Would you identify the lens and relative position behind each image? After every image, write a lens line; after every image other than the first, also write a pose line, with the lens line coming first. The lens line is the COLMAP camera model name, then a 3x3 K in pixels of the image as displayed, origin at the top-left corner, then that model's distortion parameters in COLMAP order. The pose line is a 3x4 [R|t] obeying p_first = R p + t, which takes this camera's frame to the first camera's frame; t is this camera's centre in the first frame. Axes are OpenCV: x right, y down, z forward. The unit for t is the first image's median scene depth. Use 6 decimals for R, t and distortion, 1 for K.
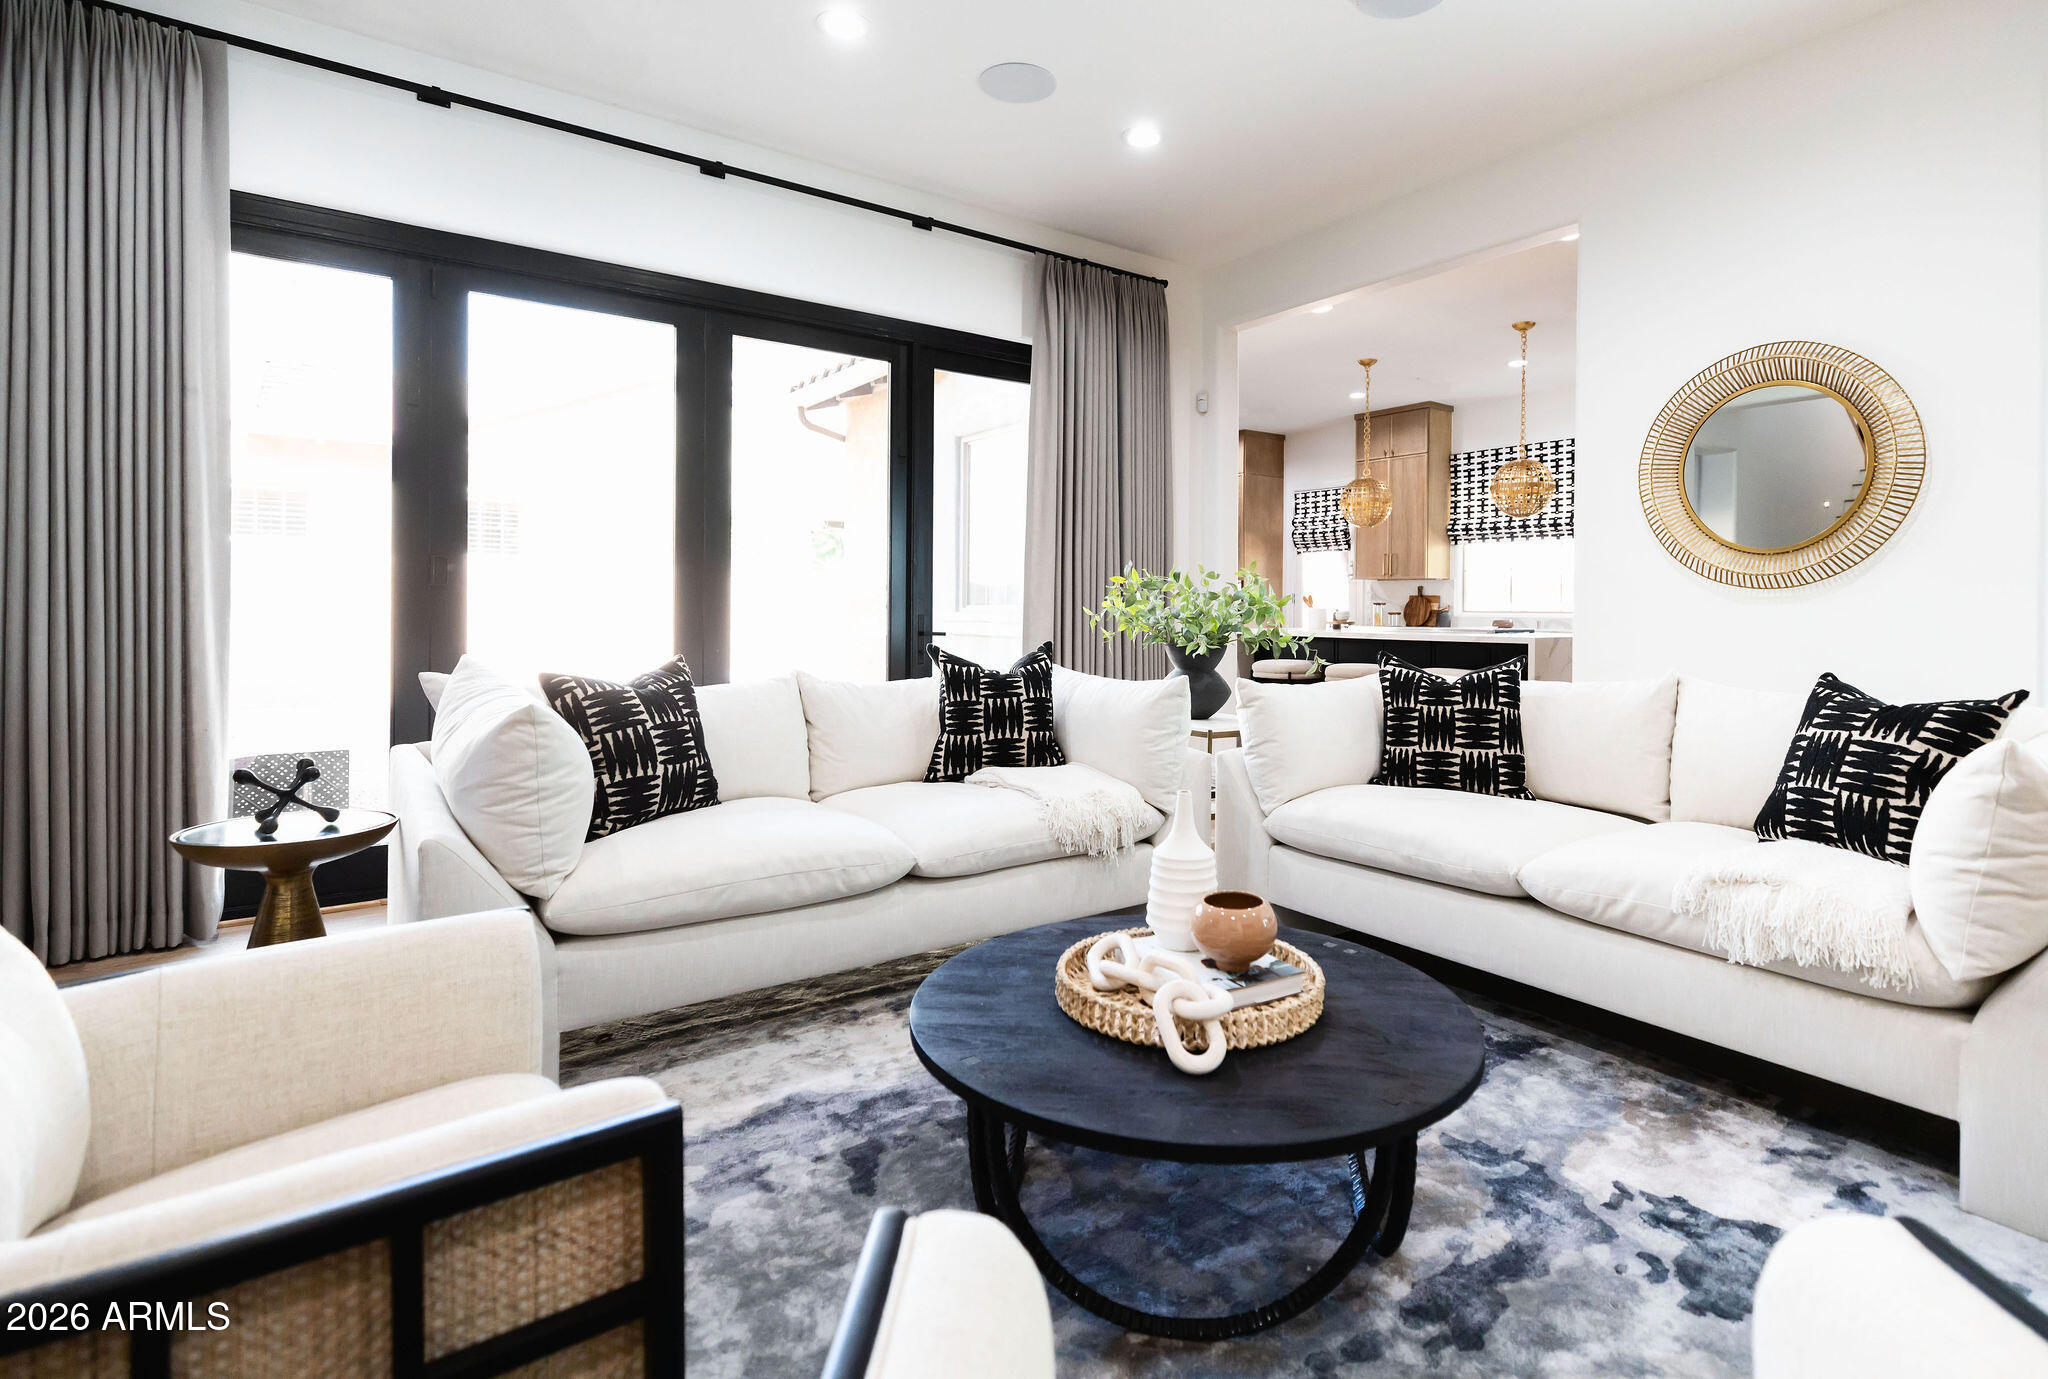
lens RADIAL K [[1024.3, 0, 1033.3], [0, 1024.3, 611.9], [0, 0, 1]] dist [0.004103, 0.000446]
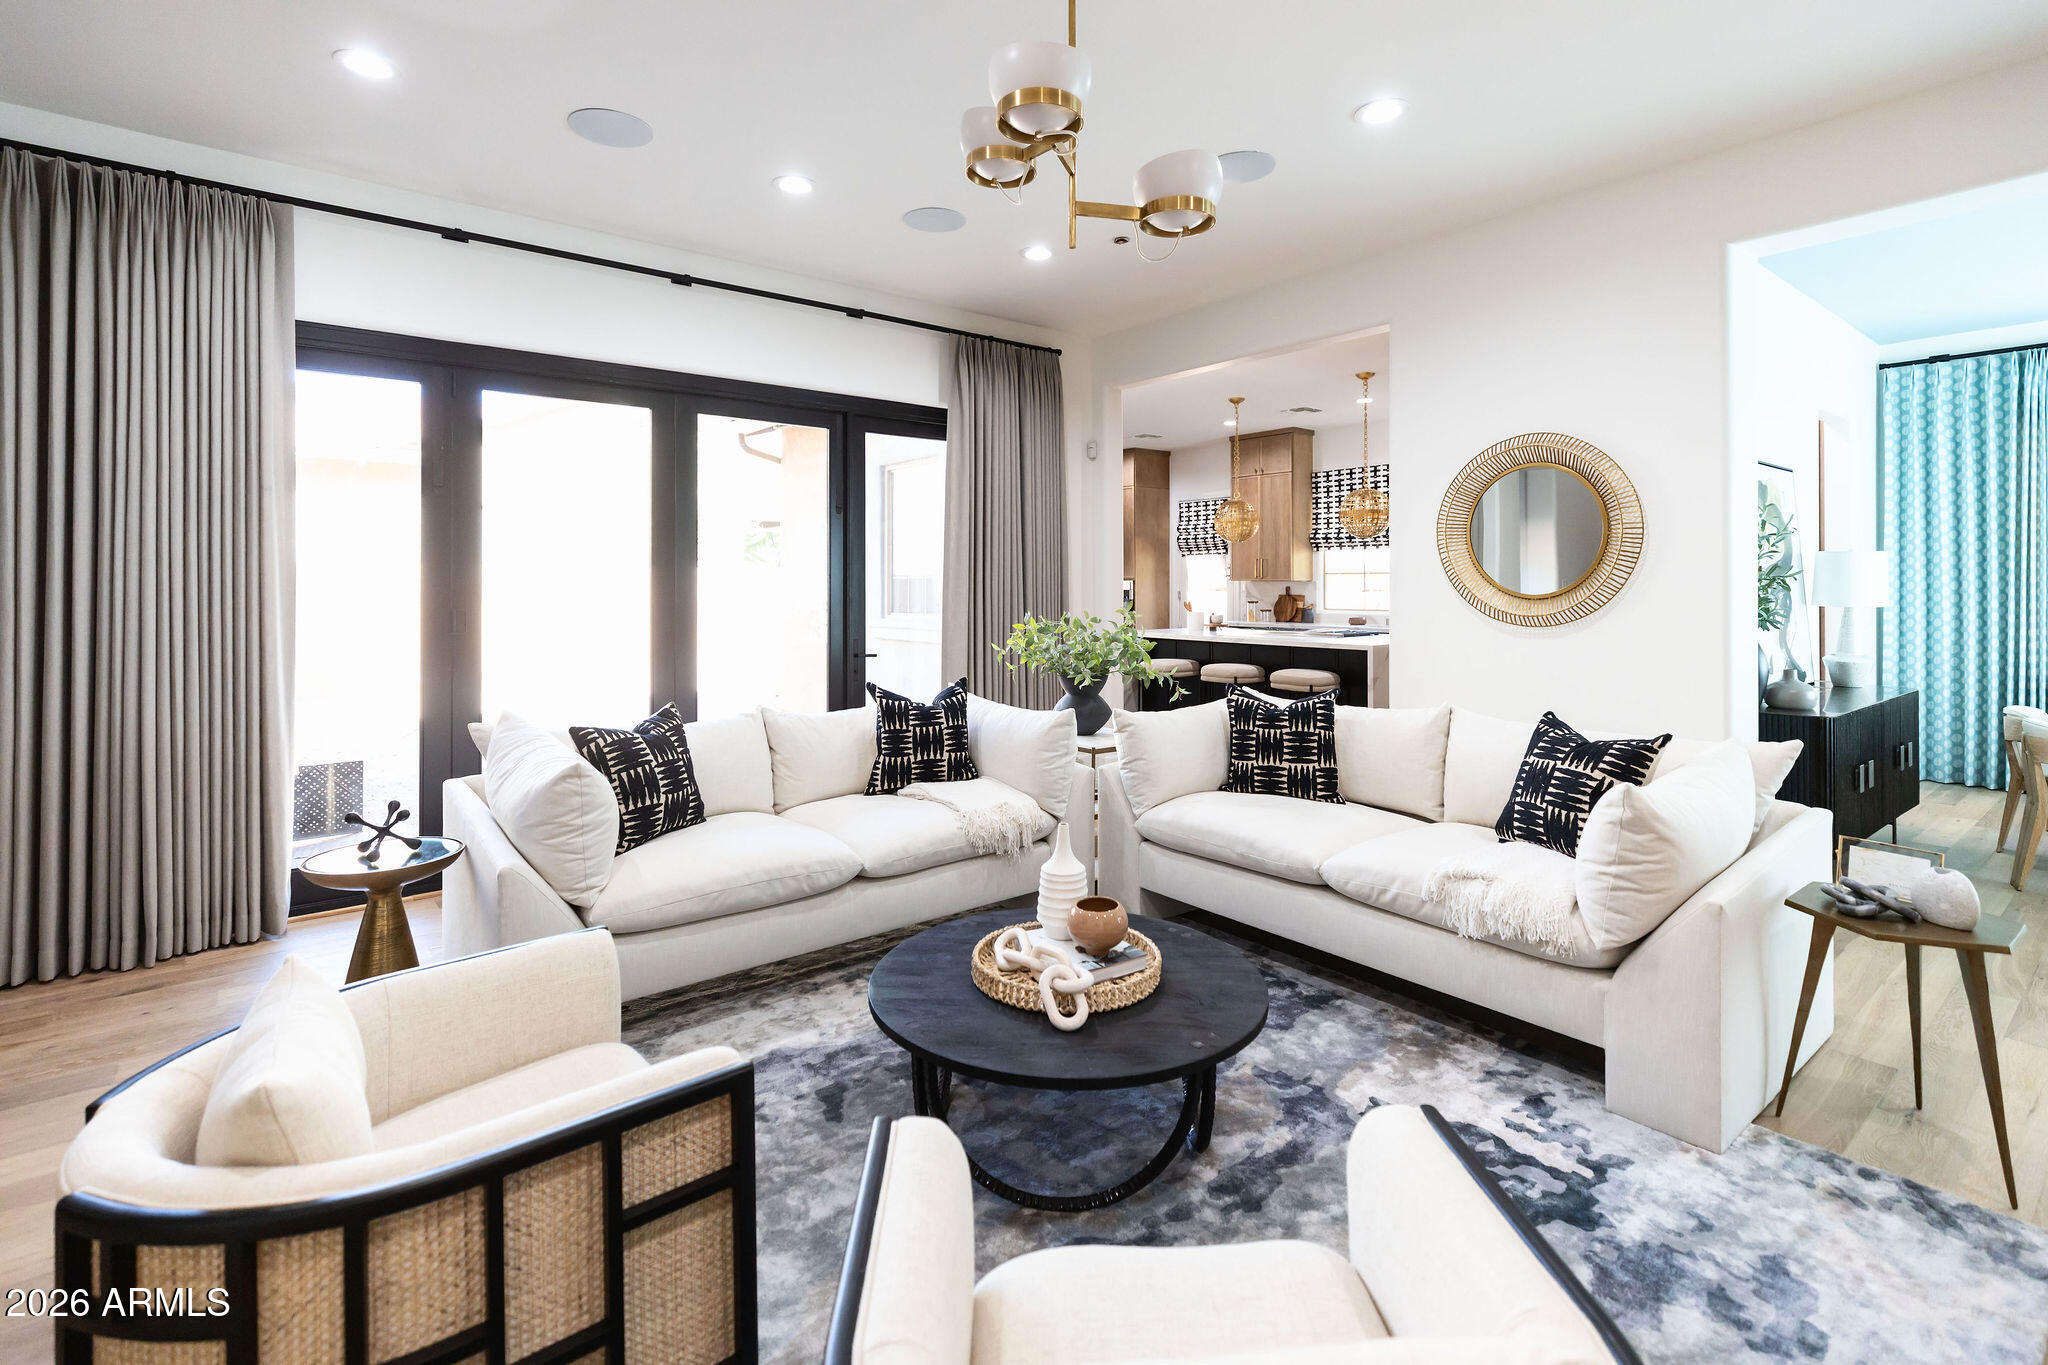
lens RADIAL K [[940.1, 0, 983.4], [0, 940.1, 590.5], [0, 0, 1]] dist [0.004790, 0.000596]
pose [[0.999279, -0.007703, 0.037186, -0.004265], [0.007897, 0.999956, -0.005081, -0.102067], [-0.037145, 0.005371, 0.999295, -0.203602]]
